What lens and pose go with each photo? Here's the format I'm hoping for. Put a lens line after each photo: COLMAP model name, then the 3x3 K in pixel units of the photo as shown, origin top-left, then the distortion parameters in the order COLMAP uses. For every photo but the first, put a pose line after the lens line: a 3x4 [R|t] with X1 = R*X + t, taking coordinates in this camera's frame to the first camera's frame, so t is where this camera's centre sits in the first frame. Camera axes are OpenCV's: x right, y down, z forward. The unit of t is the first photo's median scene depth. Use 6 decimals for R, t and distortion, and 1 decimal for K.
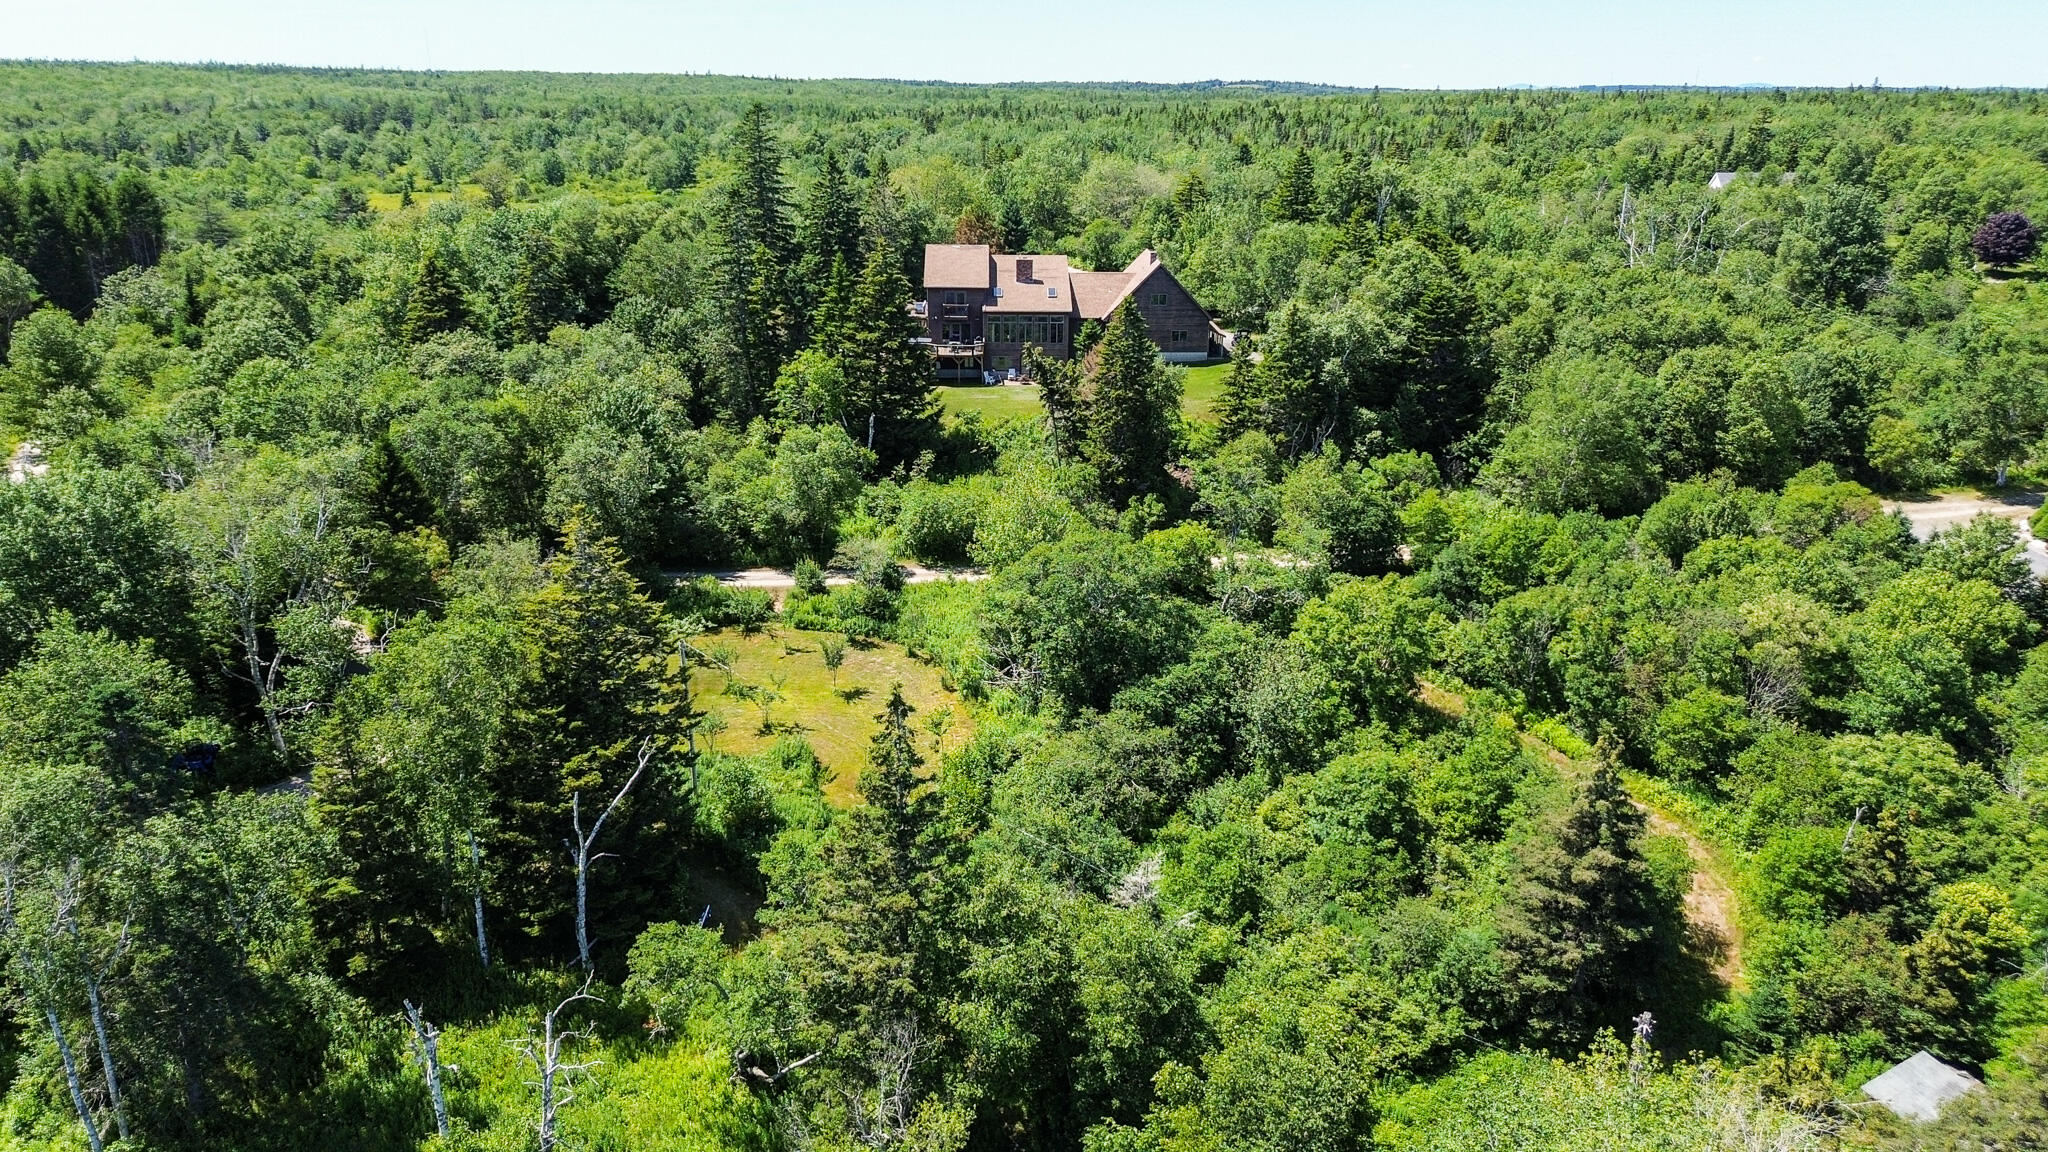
lens RADIAL K [[1452.4, 0, 1030.1], [0, 1452.4, 582.5], [0, 0, 1]] dist [0.070319, -0.071869]
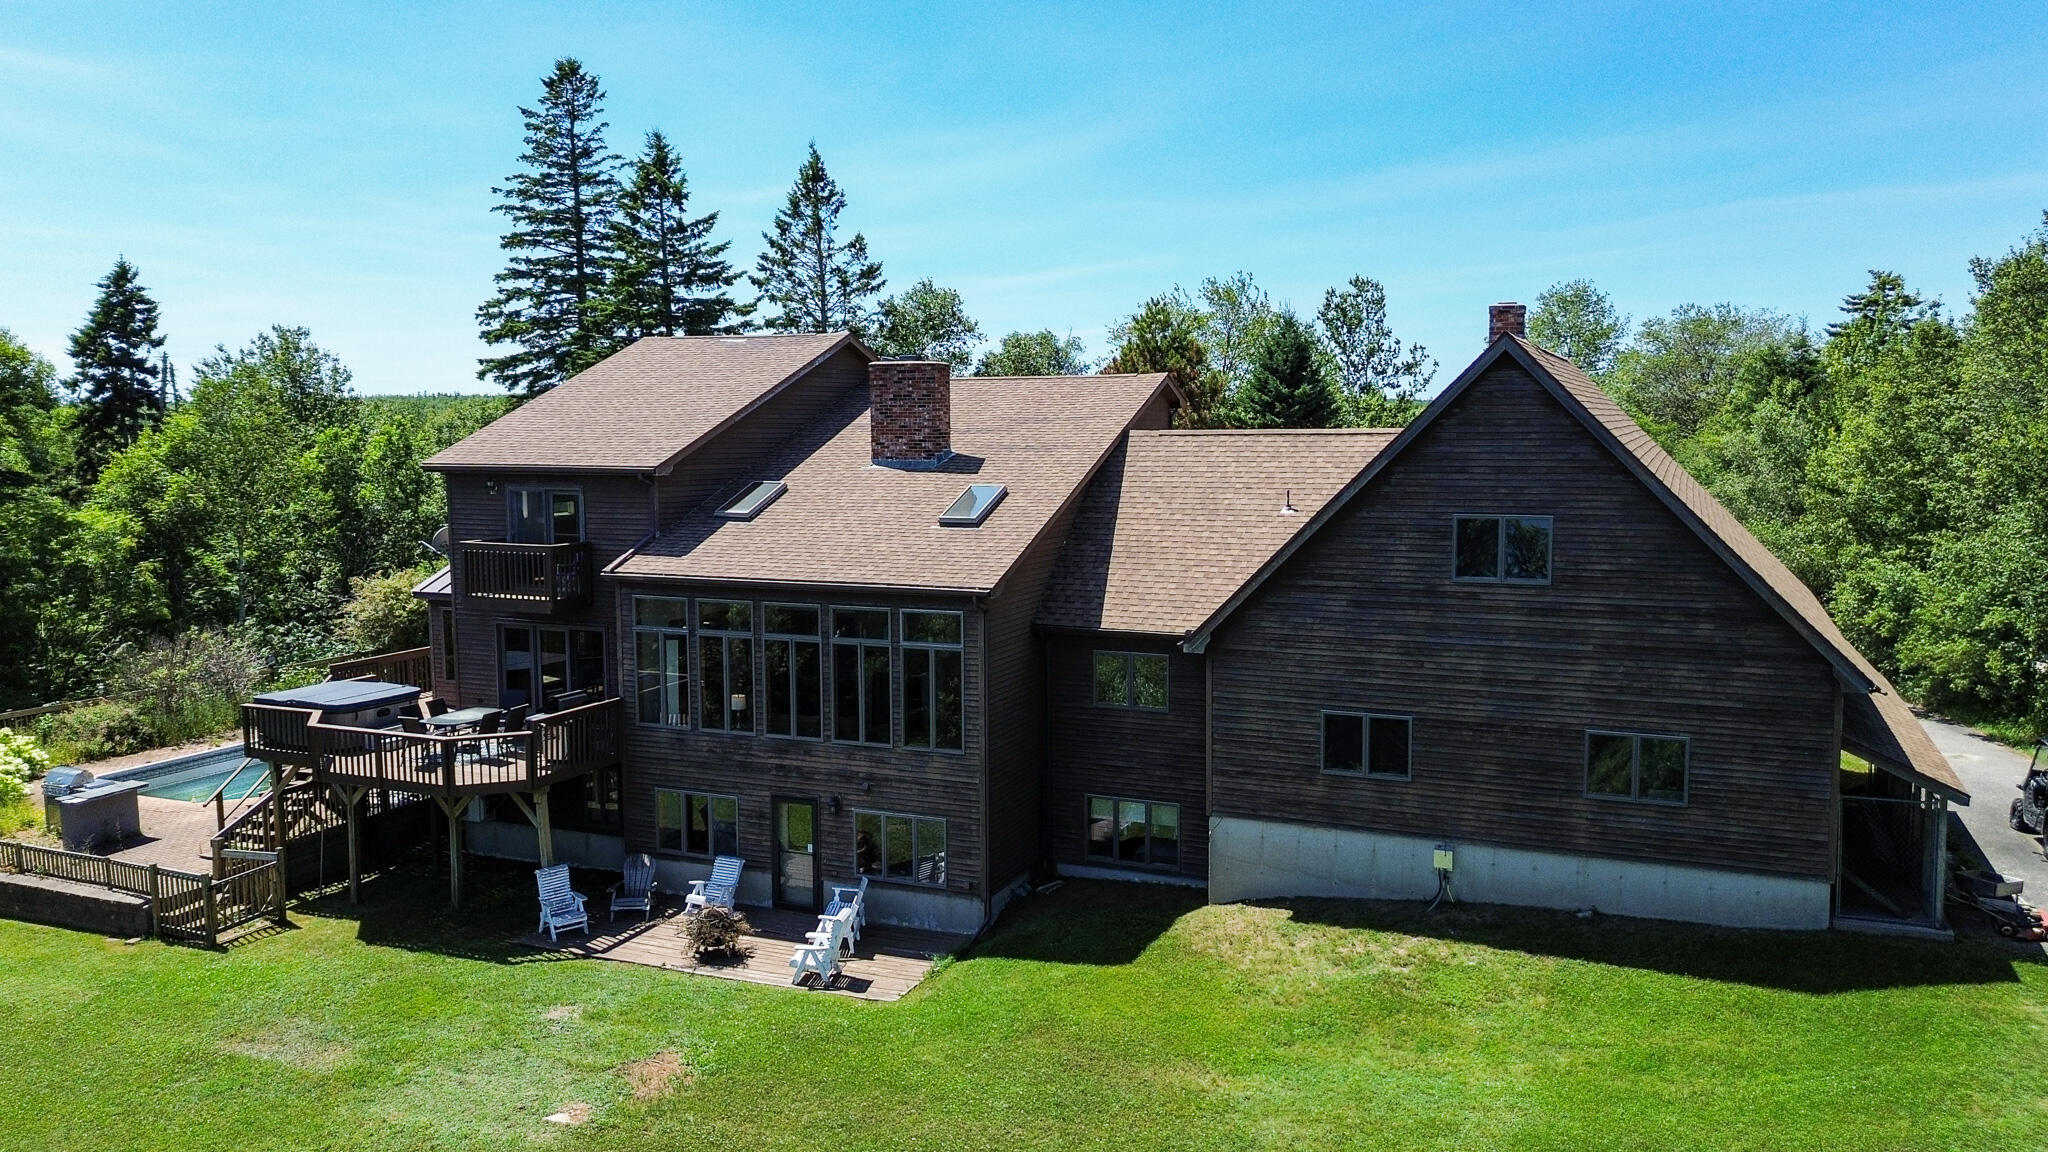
lens RADIAL K [[1495.9, 0, 1062.0], [0, 1495.9, 498.7], [0, 0, 1]] dist [0.078888, -0.081797]
pose [[0.908287, 0.008604, -0.418260, 0.133012], [-0.121600, 0.962052, -0.244273, -0.169601], [0.400286, 0.272730, 0.874865, 0.929357]]
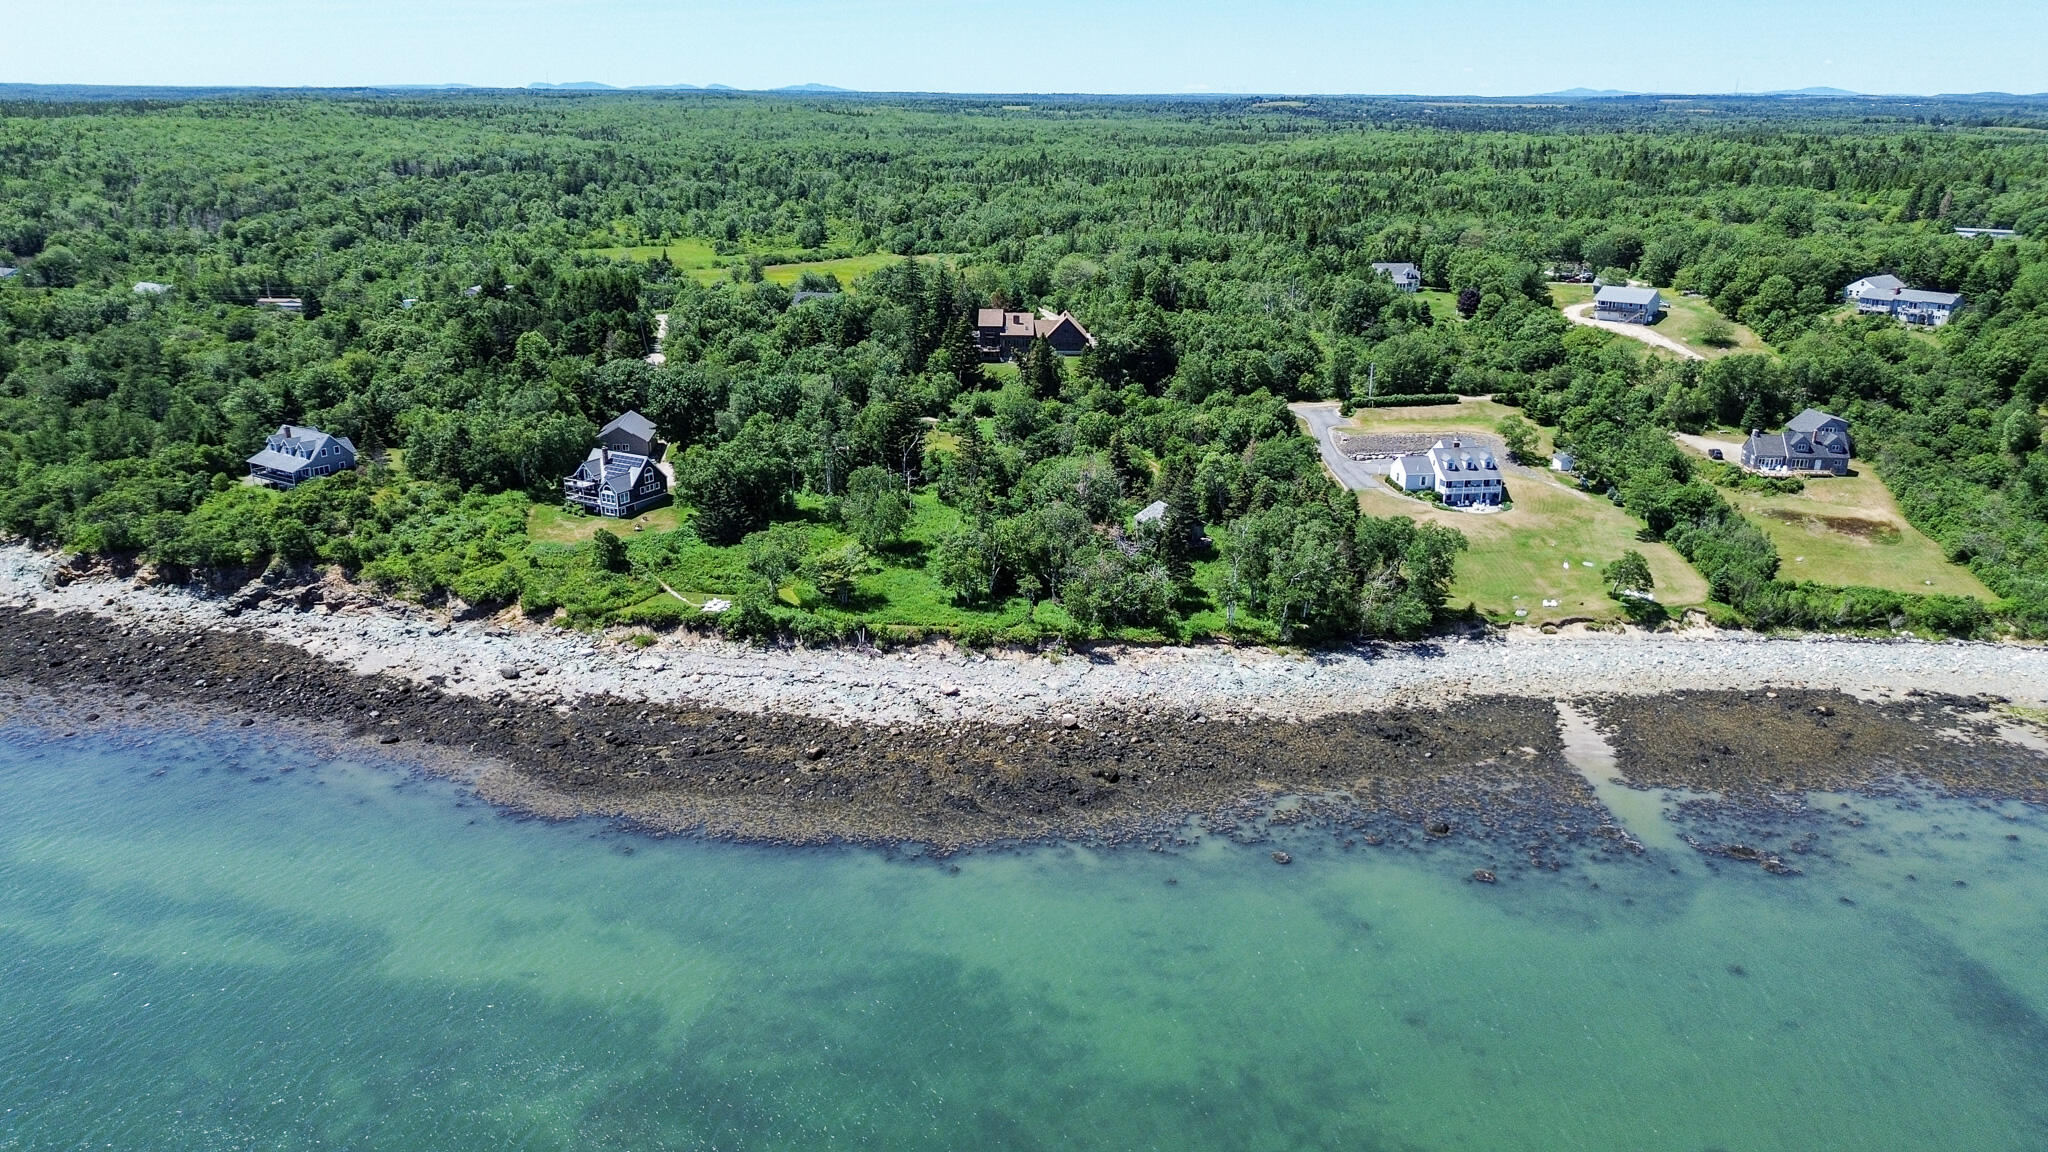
lens RADIAL K [[1451.3, 0, 1029.9], [0, 1451.3, 577.4], [0, 0, 1]] dist [0.087779, -0.101890]
pose [[0.999343, 0.008480, -0.035226, 0.134465], [-0.008706, 0.999942, -0.006261, 0.307856], [0.035171, 0.006564, 0.999360, -1.864184]]
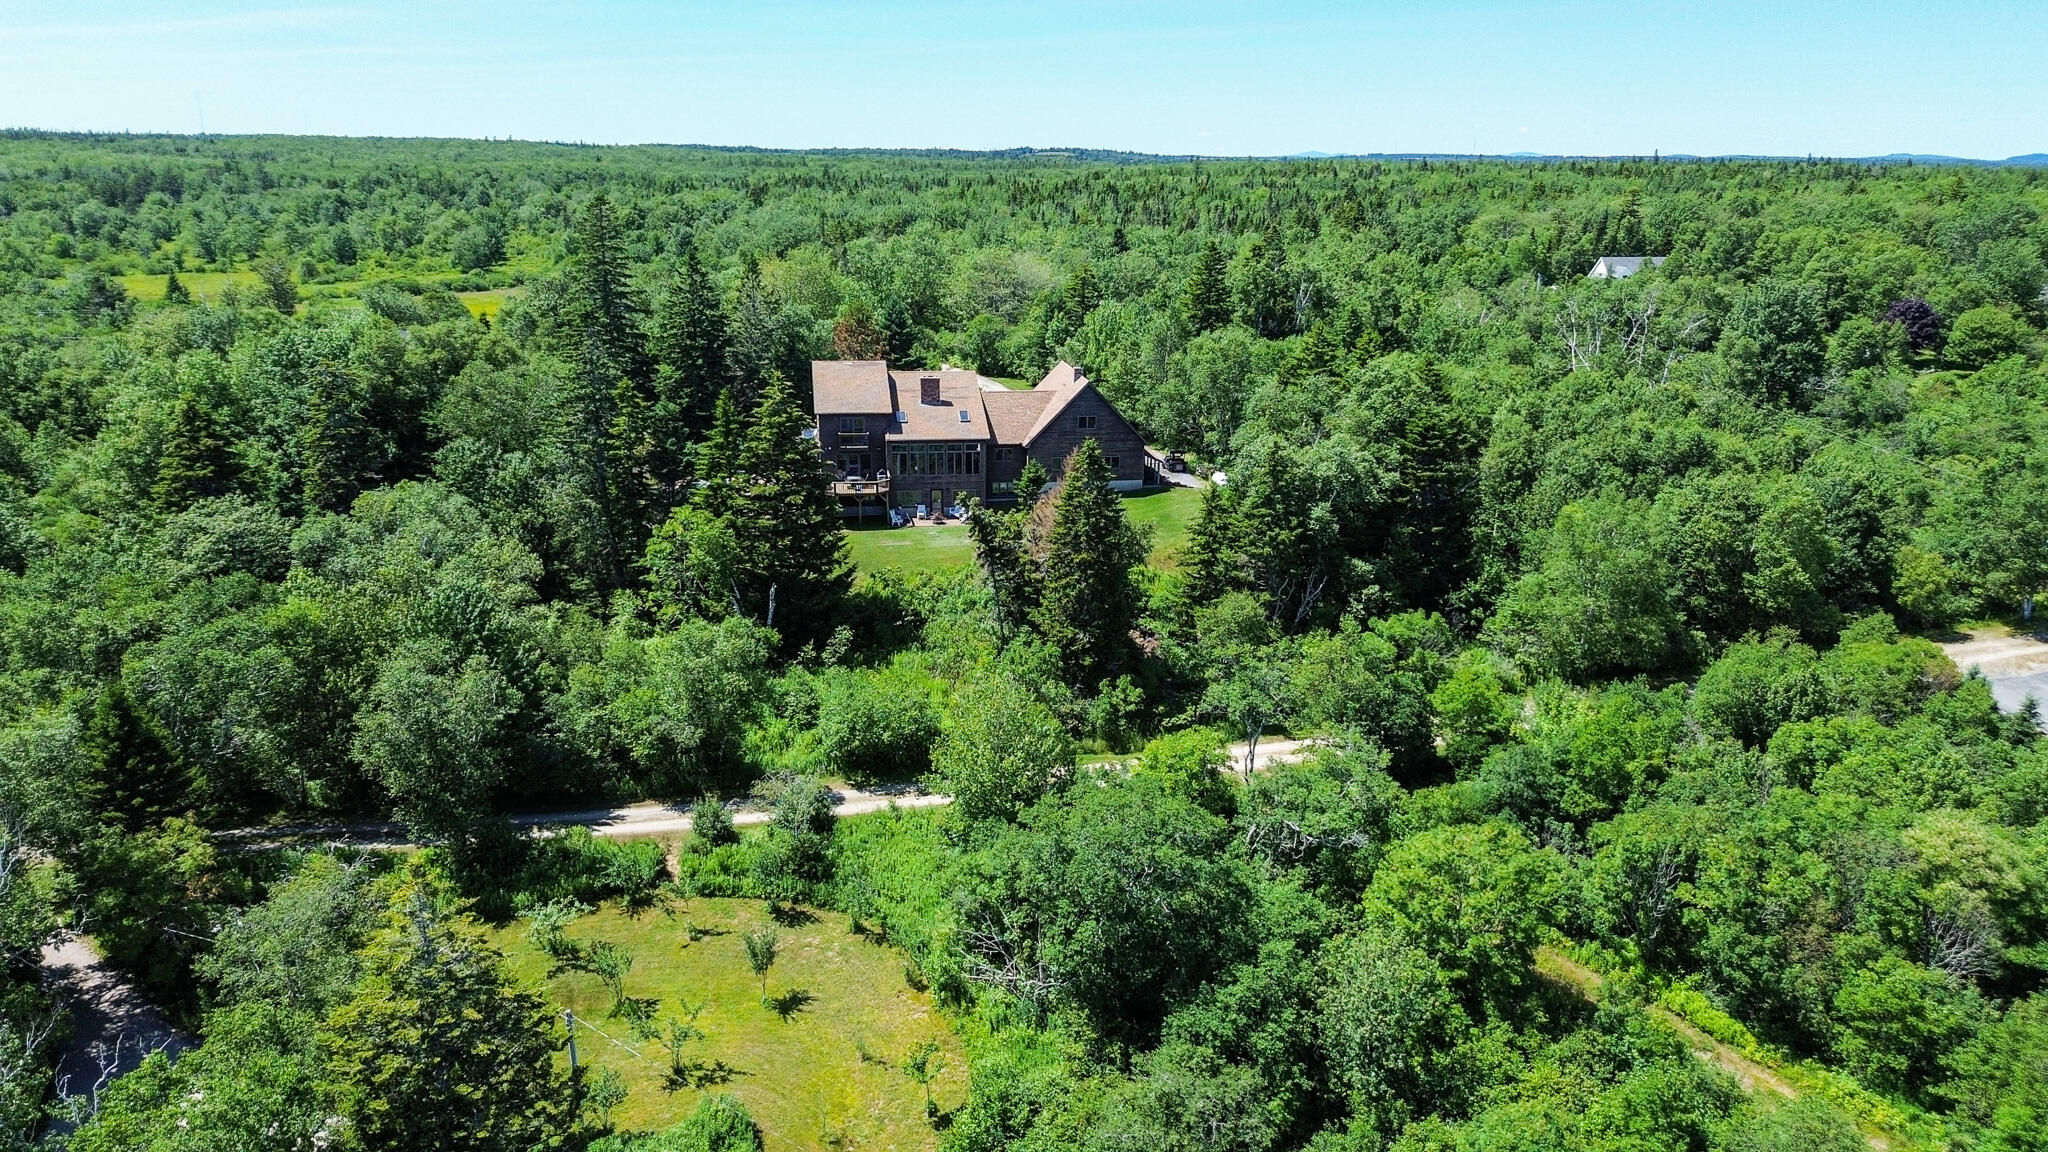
lens RADIAL K [[1452.4, 0, 1030.1], [0, 1452.4, 582.5], [0, 0, 1]] dist [0.070319, -0.071869]
pose [[0.992321, -0.033341, 0.119111, -0.058725], [0.038148, 0.998538, -0.038307, -0.075452], [-0.117659, 0.042557, 0.992142, 0.167127]]
